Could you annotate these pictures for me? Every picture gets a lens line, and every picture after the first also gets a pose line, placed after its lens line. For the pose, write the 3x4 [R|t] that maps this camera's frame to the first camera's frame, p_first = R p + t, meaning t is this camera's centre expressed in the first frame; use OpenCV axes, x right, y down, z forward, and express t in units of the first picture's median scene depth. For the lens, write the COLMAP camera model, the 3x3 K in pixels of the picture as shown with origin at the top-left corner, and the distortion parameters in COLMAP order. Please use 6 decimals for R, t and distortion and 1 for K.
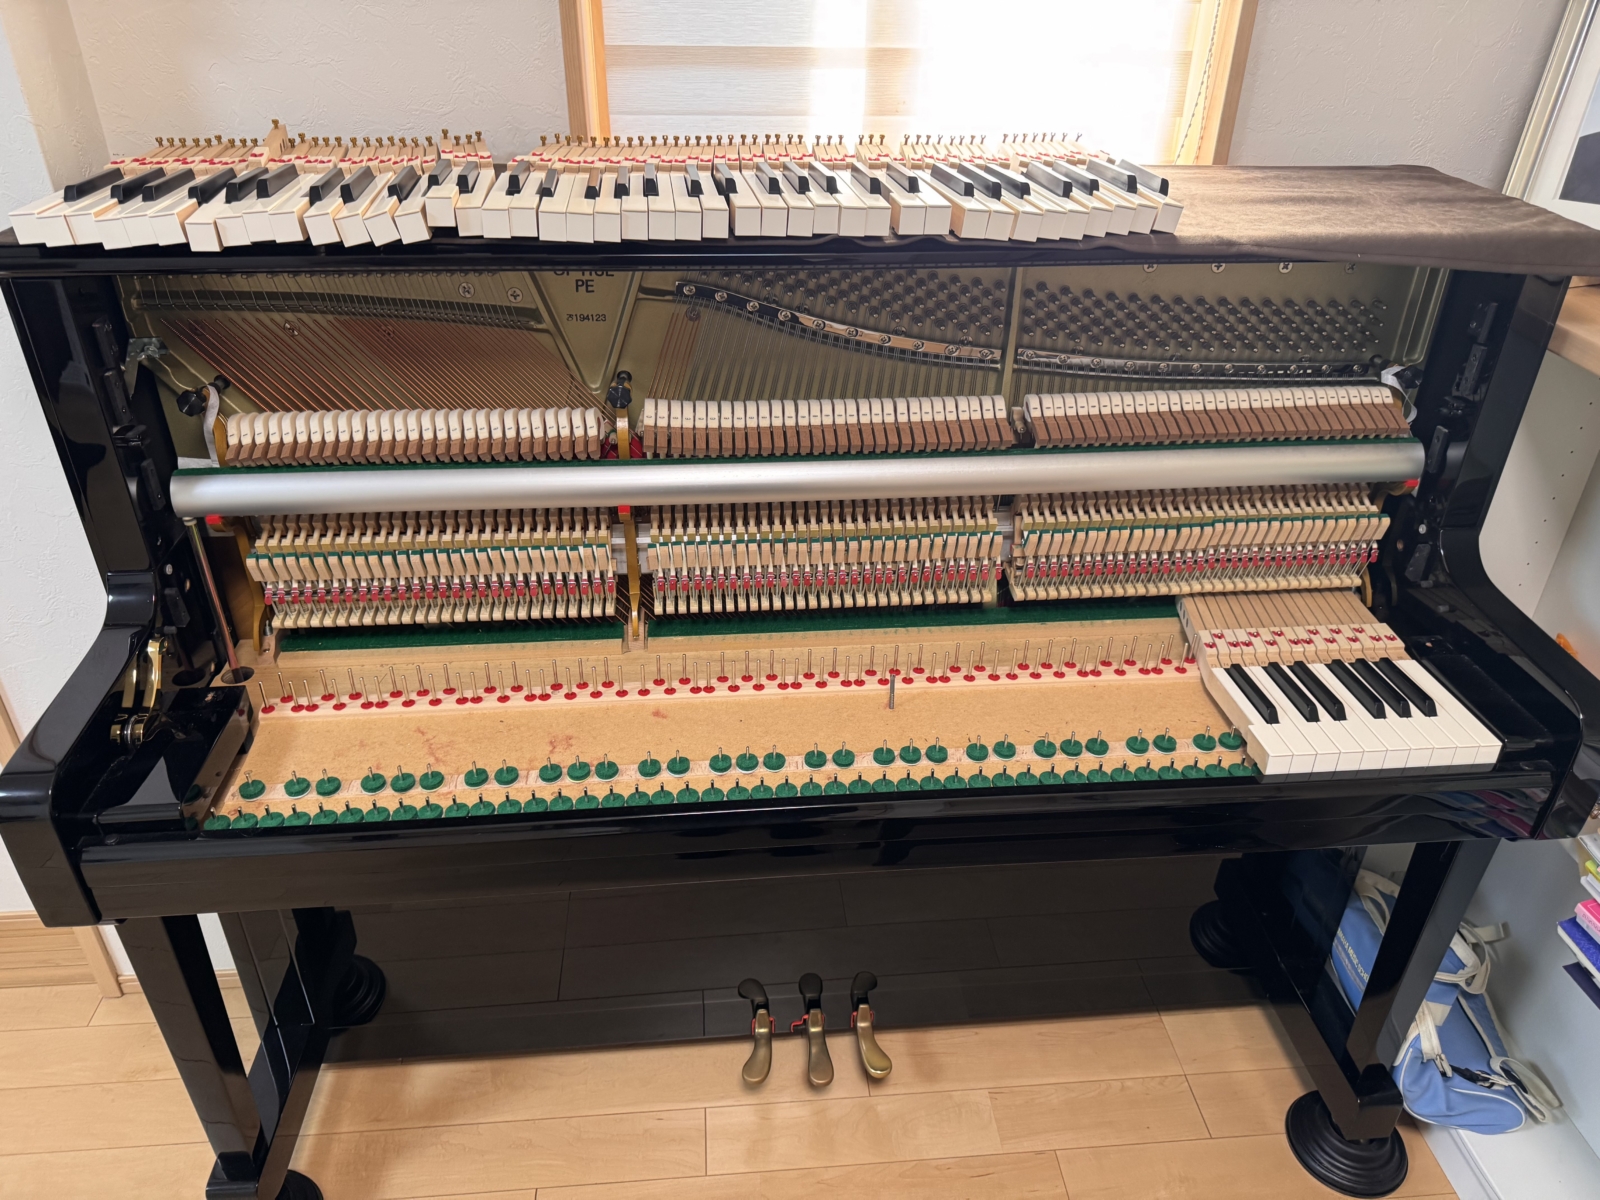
lens RADIAL K [[1153.4, 0, 795.5], [0, 1153.4, 594.5], [0, 0, 1]] dist [0.050484, -0.056614]
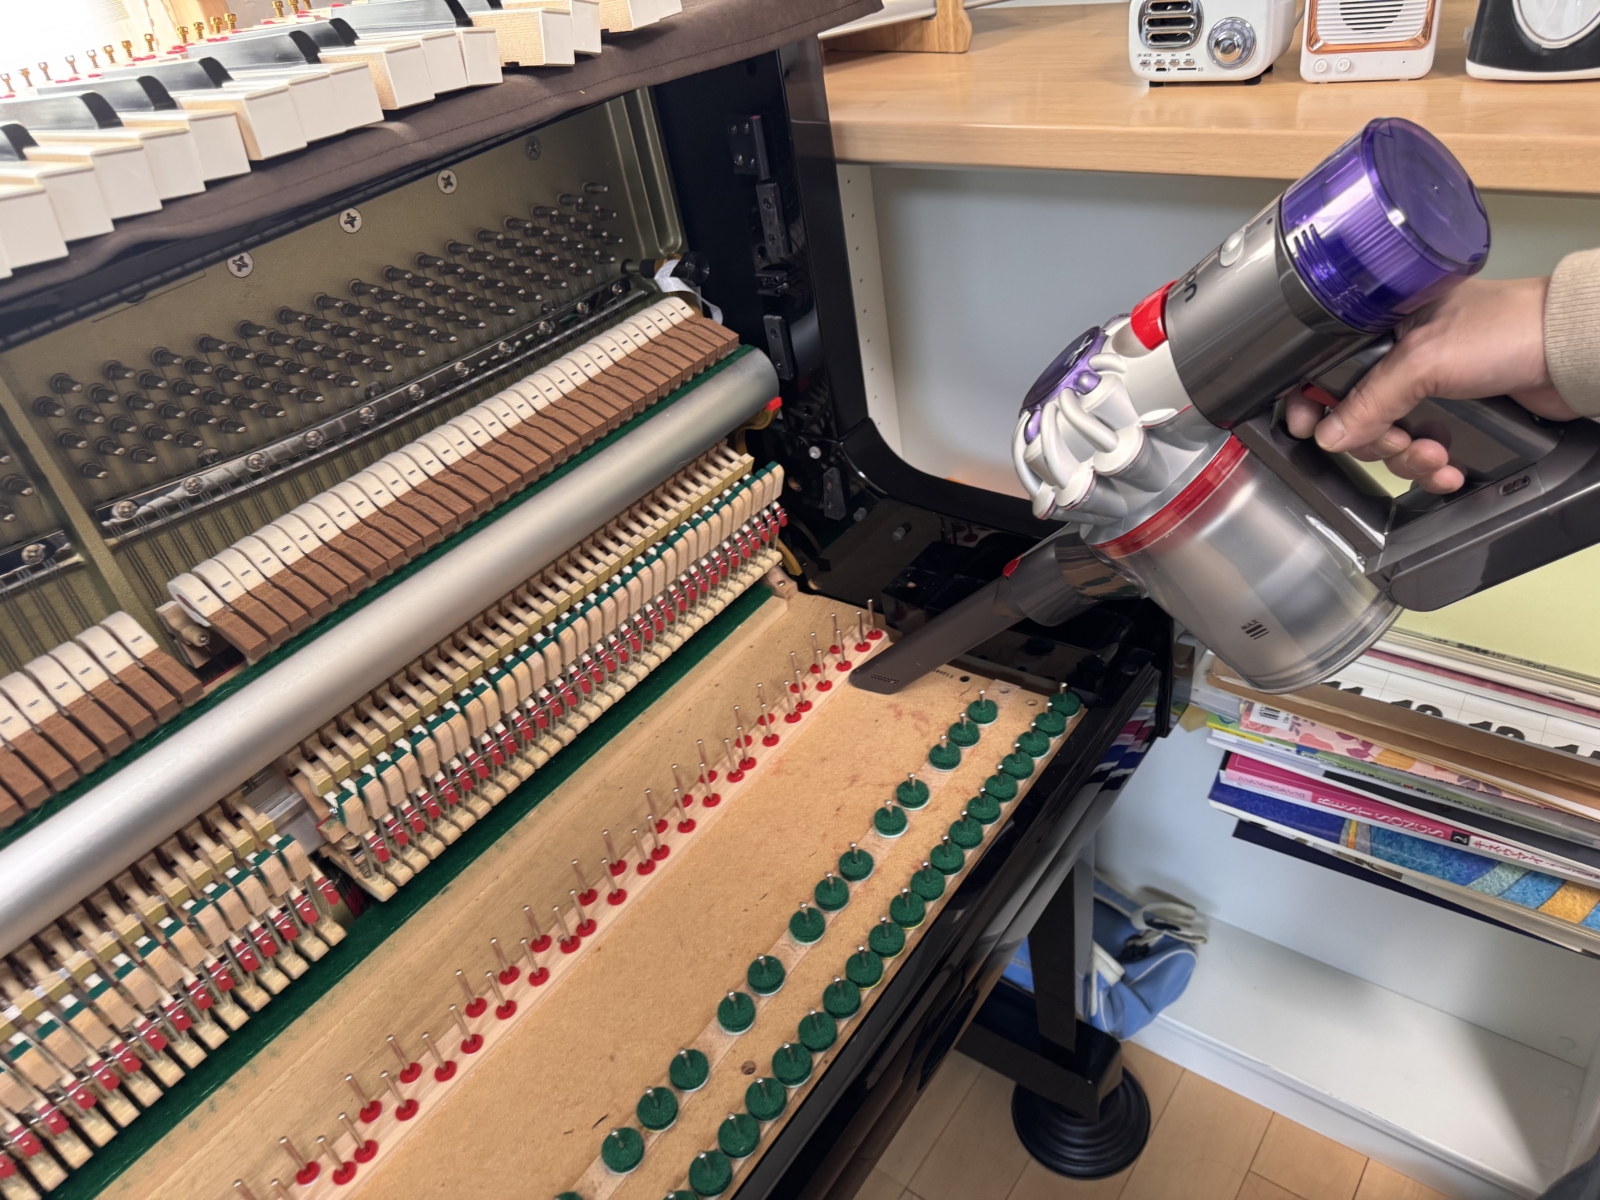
lens RADIAL K [[1153.4, 0, 795.5], [0, 1153.4, 594.5], [0, 0, 1]] dist [0.050484, -0.056614]
pose [[0.664949, -0.527559, 0.528700, 0.110167], [0.523725, 0.834025, 0.173534, -0.113275], [-0.532498, 0.161503, 0.830881, 0.435108]]
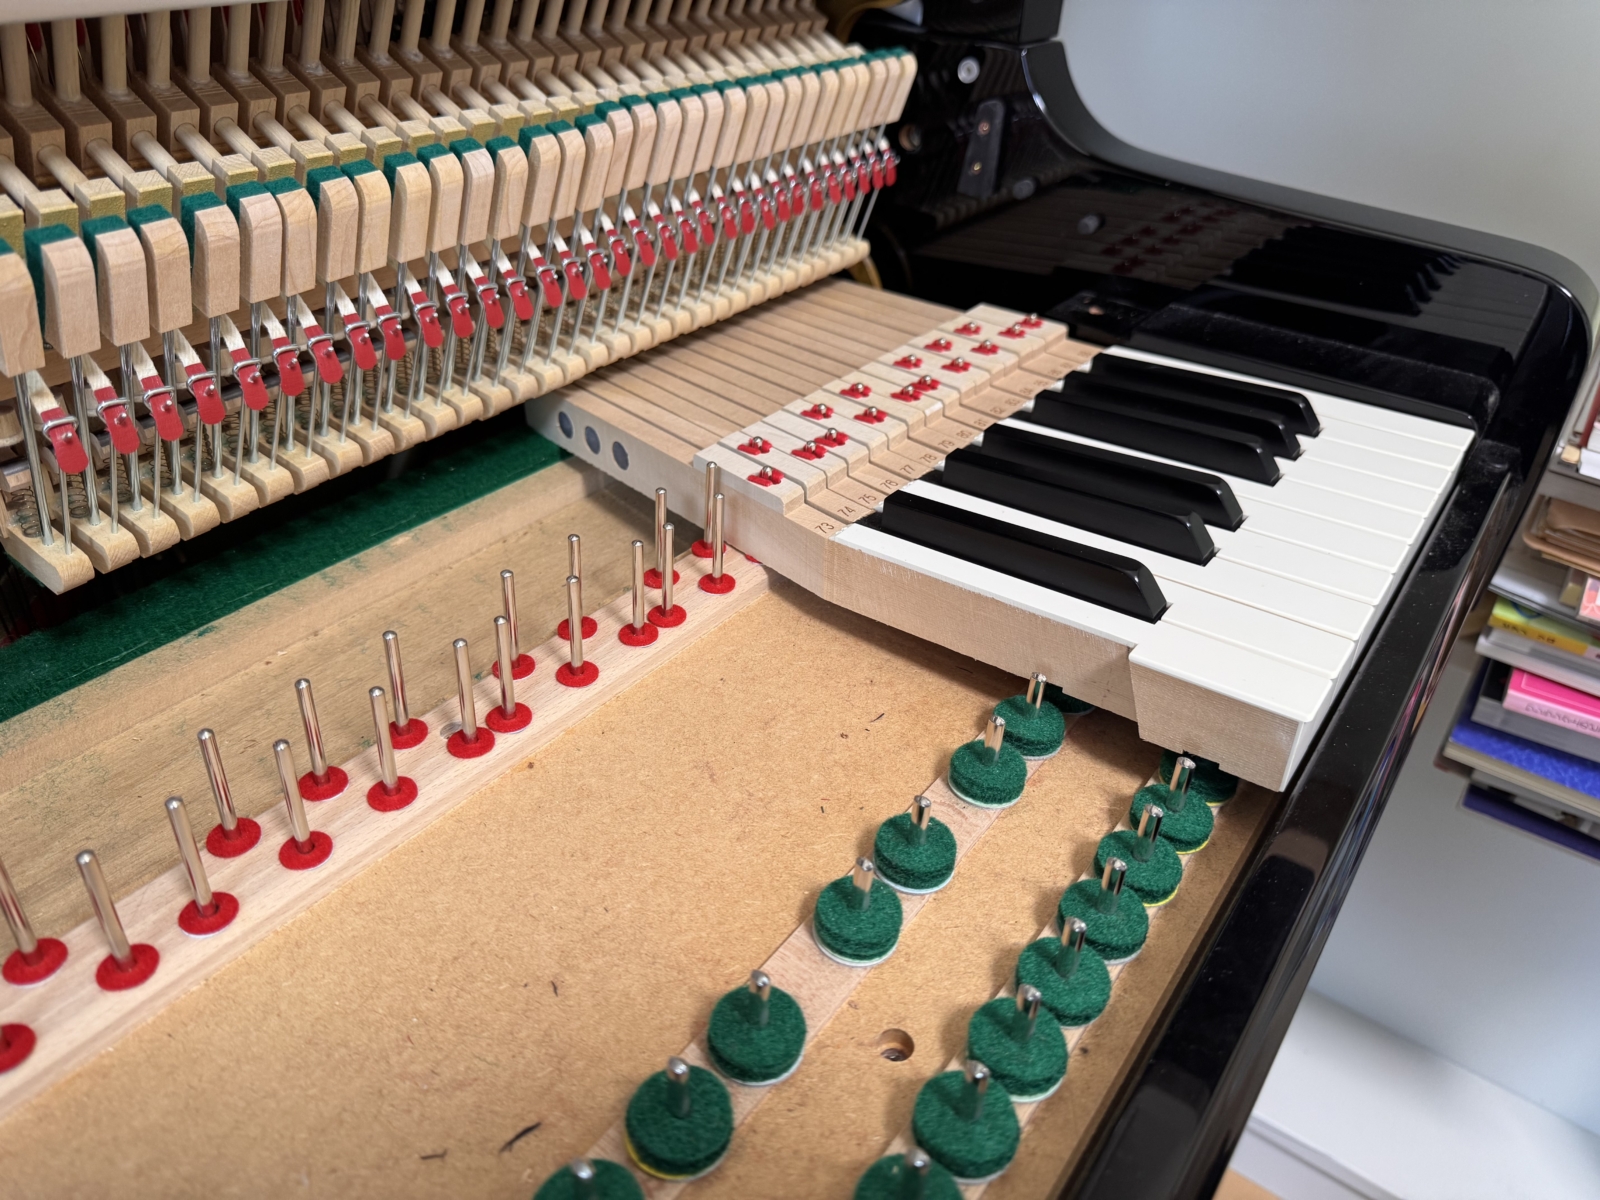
lens RADIAL K [[1194.2, 0, 801.0], [0, 1194.2, 575.4], [0, 0, 1]] dist [0.050369, -0.068079]
pose [[0.659251, -0.386901, 0.644745, 0.136456], [0.349039, 0.916944, 0.193351, 0.007860], [-0.666003, 0.097574, 0.739540, 0.736886]]
